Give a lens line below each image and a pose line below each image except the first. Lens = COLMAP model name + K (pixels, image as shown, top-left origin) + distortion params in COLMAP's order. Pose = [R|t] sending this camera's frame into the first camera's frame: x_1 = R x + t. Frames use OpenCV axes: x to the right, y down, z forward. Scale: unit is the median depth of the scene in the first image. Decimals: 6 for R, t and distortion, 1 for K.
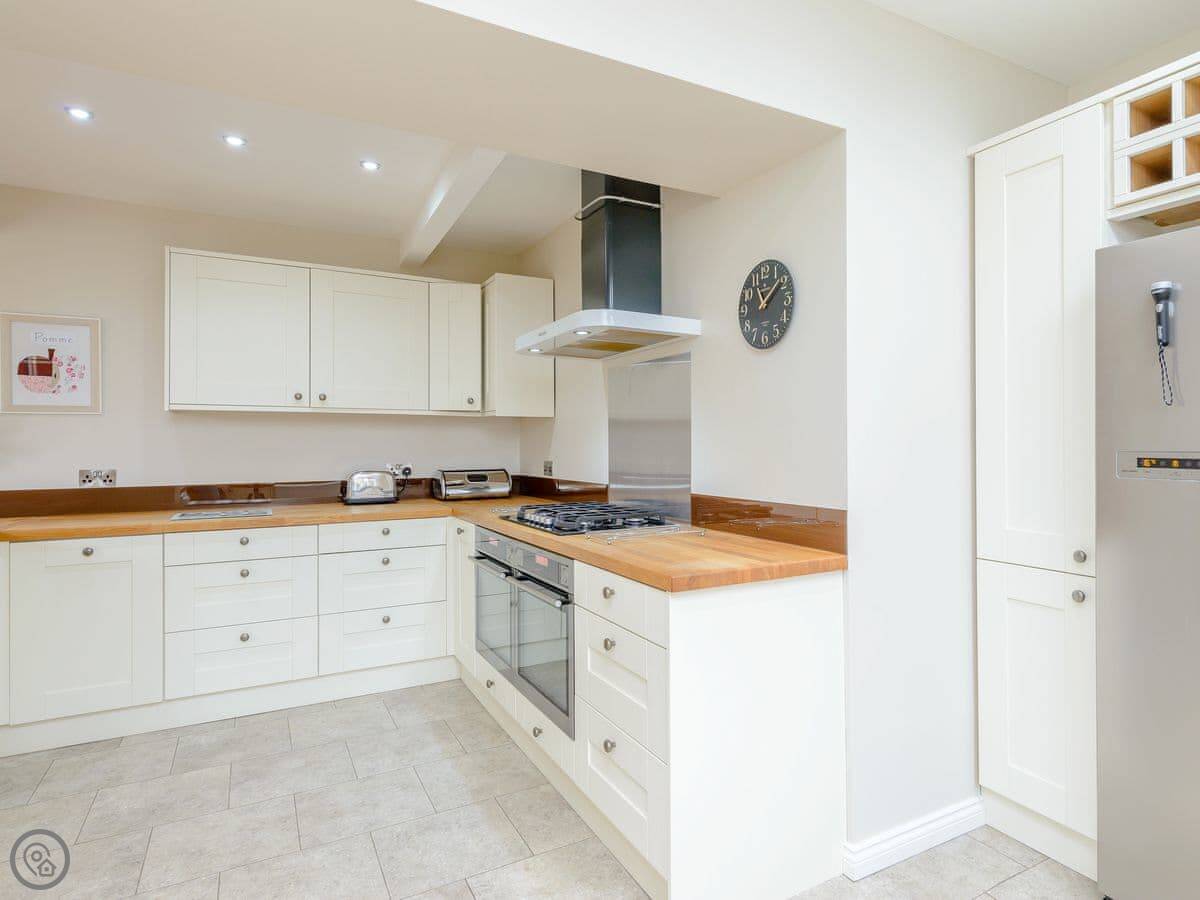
lens RADIAL K [[702.3, 0, 657.5], [0, 702.3, 443.5], [0, 0, 1]] dist [-0.000043, -0.000649]
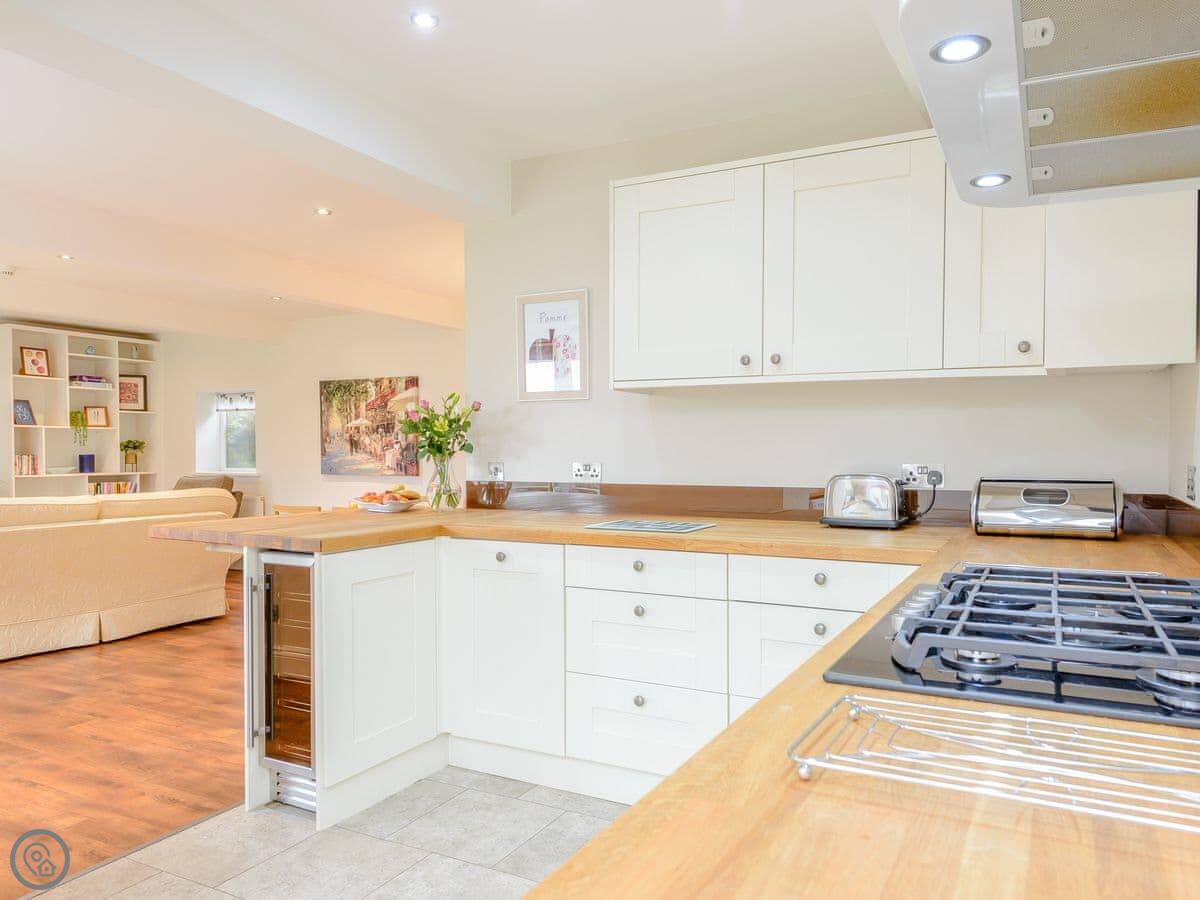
lens RADIAL K [[800.3, 0, 662.3], [0, 800.3, 463.0], [0, 0, 1]] dist [0.015942, -0.011789]
pose [[0.558818, 0.021062, -0.829023, 0.087657], [-0.002113, 0.999710, 0.023974, 0.014360], [0.829287, -0.011645, 0.558701, 0.537283]]
